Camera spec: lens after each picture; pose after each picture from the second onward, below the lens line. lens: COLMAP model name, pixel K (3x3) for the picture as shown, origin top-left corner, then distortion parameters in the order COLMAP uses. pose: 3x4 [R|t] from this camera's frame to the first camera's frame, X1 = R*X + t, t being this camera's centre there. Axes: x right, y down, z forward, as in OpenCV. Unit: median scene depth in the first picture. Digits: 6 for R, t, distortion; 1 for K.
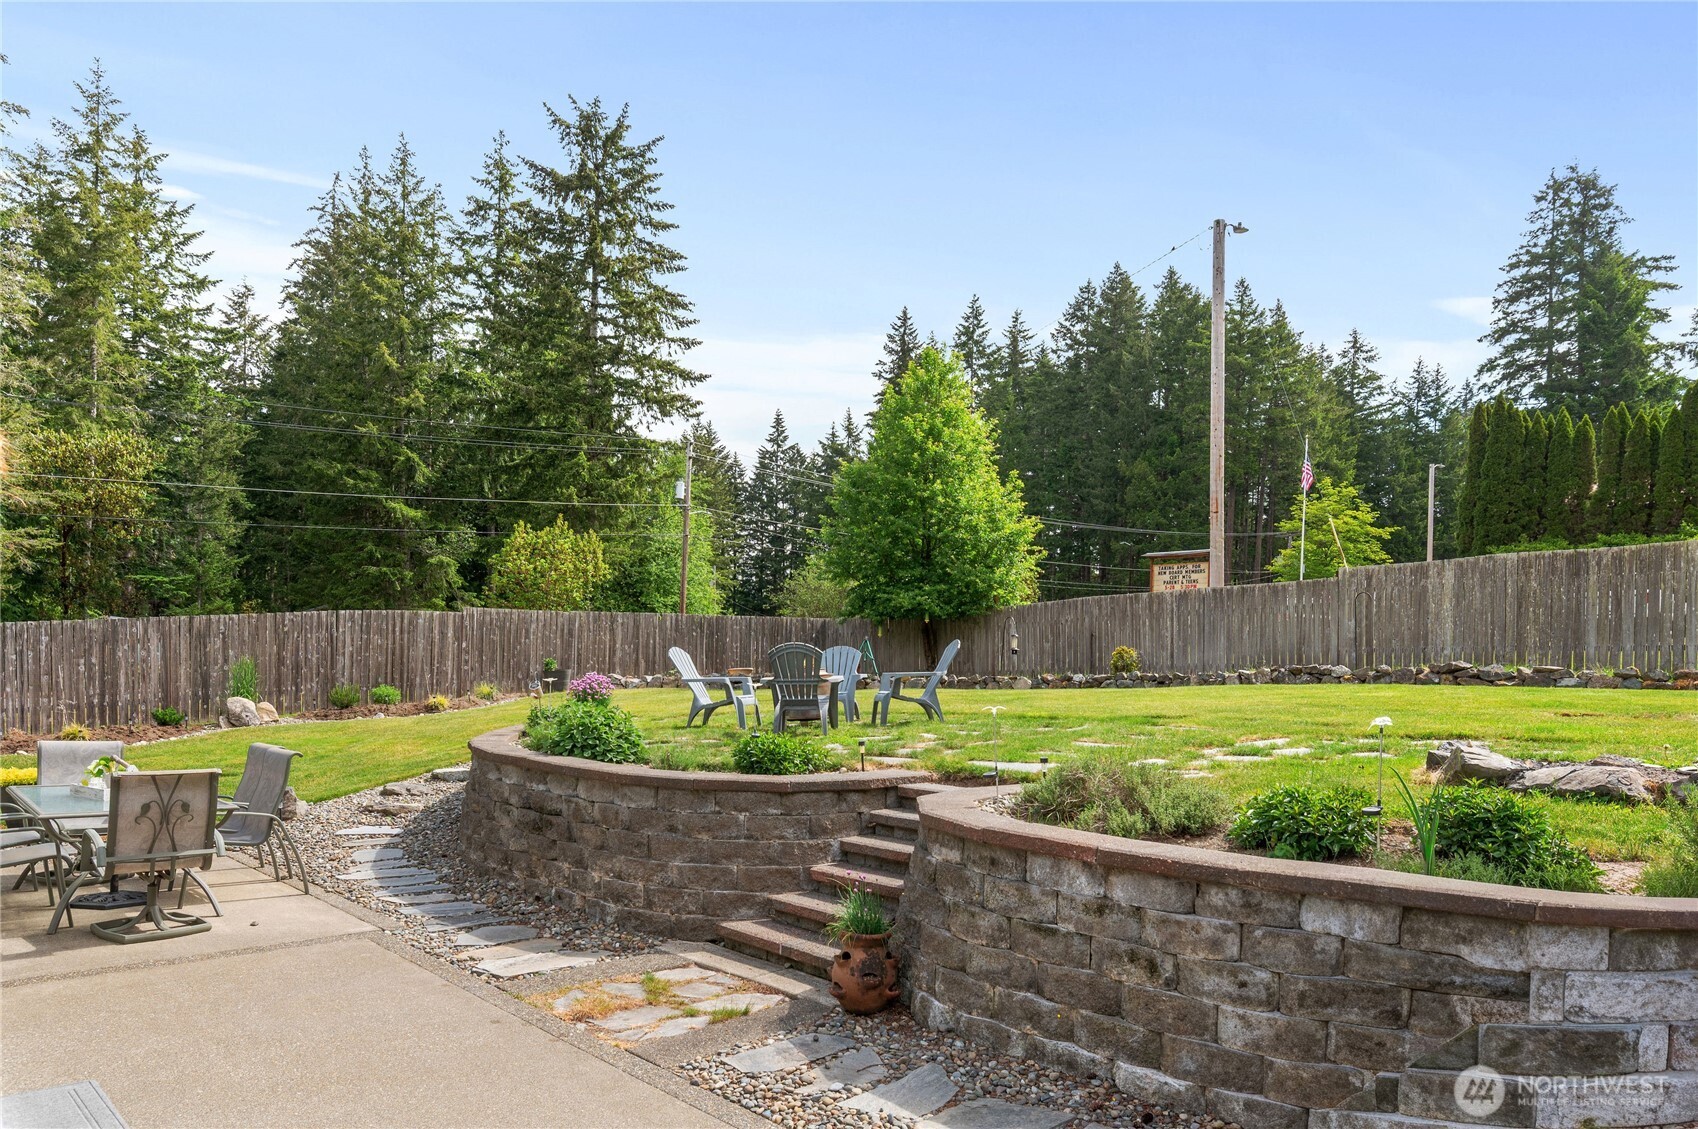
lens RADIAL K [[1088.0, 0, 849.5], [0, 1088.0, 633.2], [0, 0, 1]] dist [-0.002896, 0.000070]
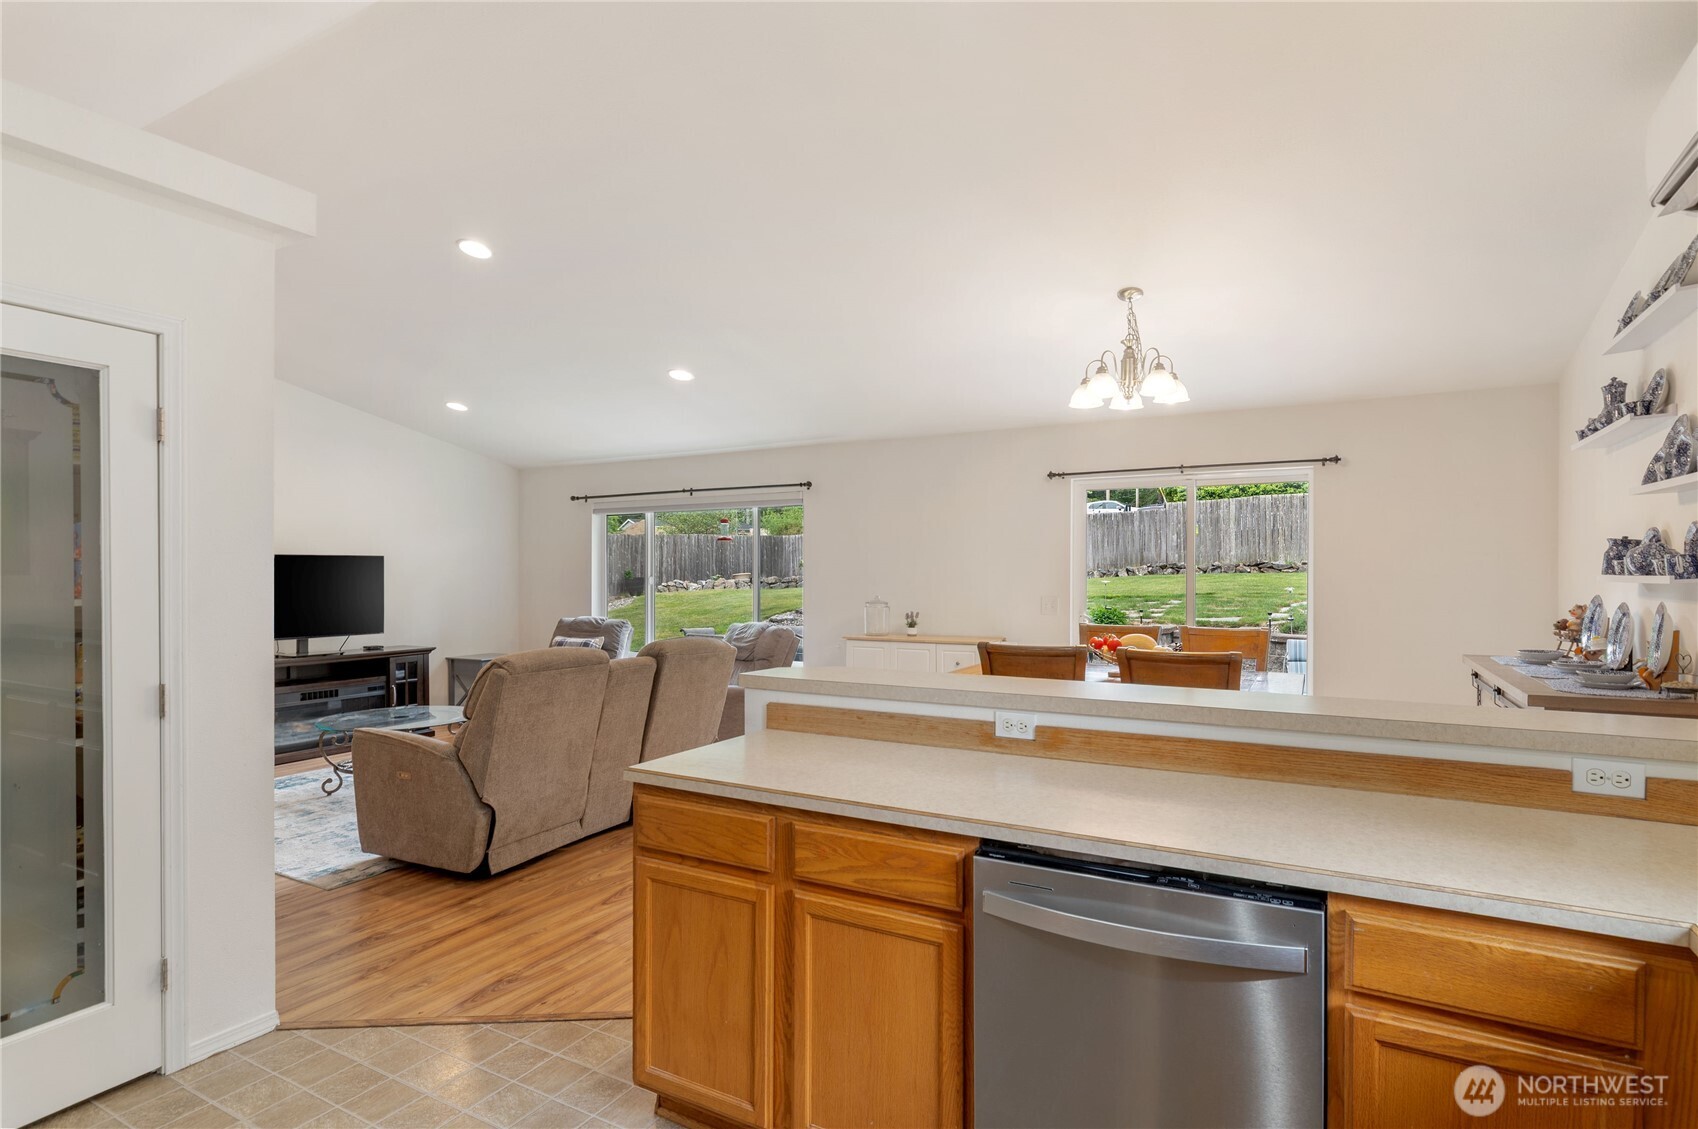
lens RADIAL K [[864.1, 0, 850.5], [0, 864.1, 579.6], [0, 0, 1]] dist [-0.001143, -0.000157]
pose [[0.962858, -0.027710, 0.268584, -0.129261], [0.015246, 0.998713, 0.048382, -0.005243], [-0.269579, -0.042490, 0.962040, -0.047260]]
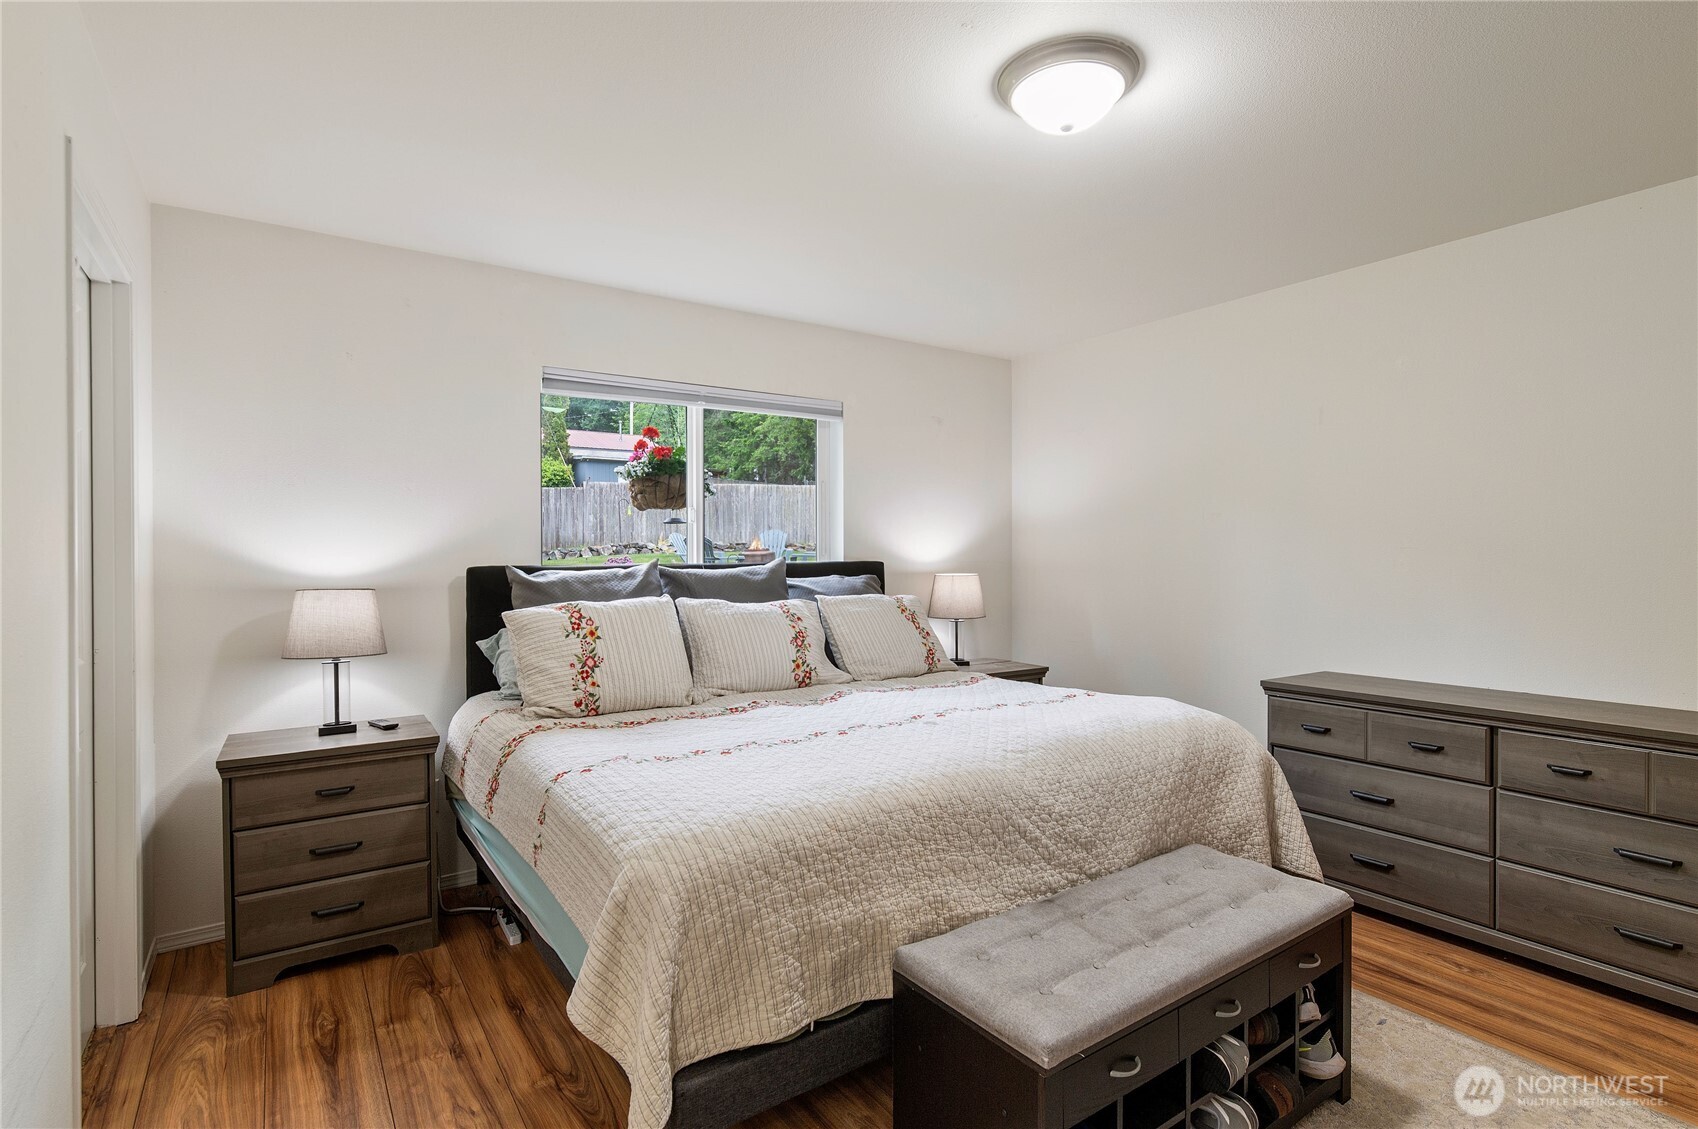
lens RADIAL K [[830.2, 0, 843.5], [0, 830.2, 551.9], [0, 0, 1]] dist [0.002073, 0.000399]
pose [[0.187315, -0.022502, 0.982042, -0.245643], [-0.022277, 0.999383, 0.027149, 0.000640], [-0.982047, -0.026962, 0.186699, 0.137560]]
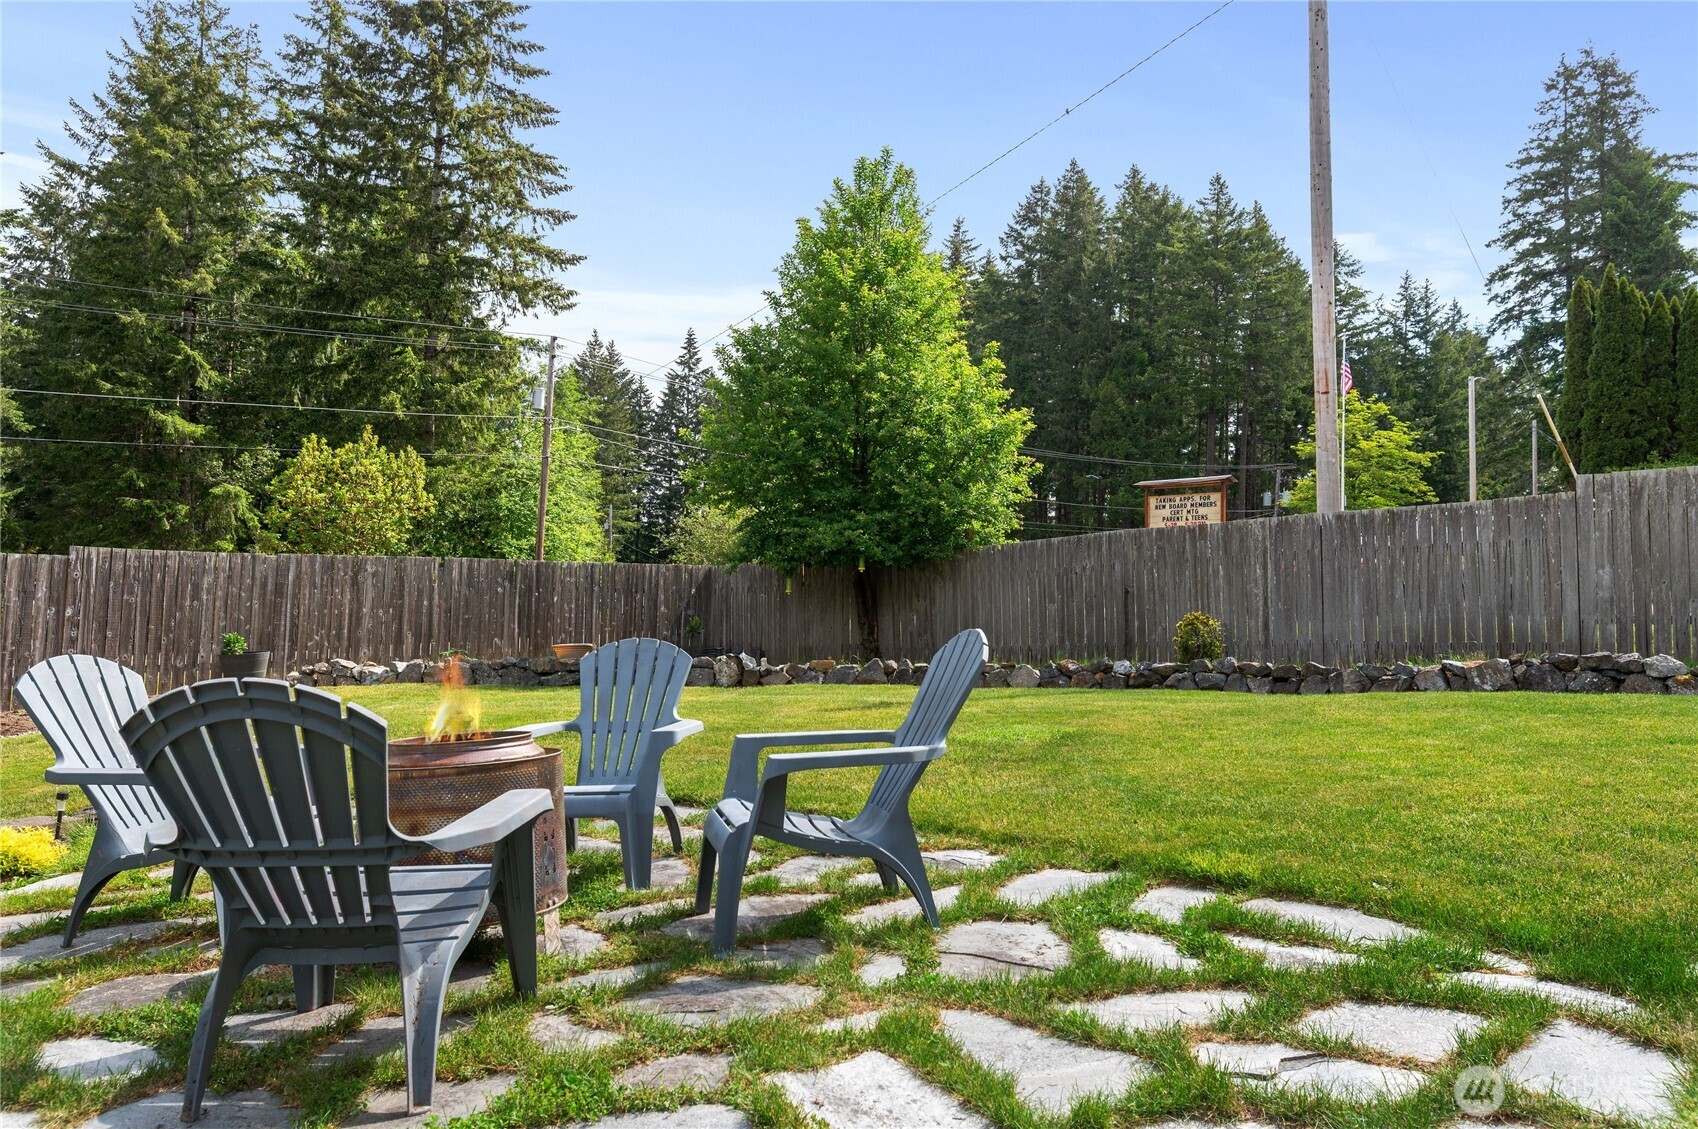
lens RADIAL K [[1193.6, 0, 843.8], [0, 1193.6, 479.9], [0, 0, 1]] dist [-0.002365, -0.000116]
pose [[0.998267, 0.002436, 0.058795, 0.009016], [0.002573, 0.996379, -0.084978, -0.001813], [-0.058789, 0.084982, 0.994647, 0.138960]]
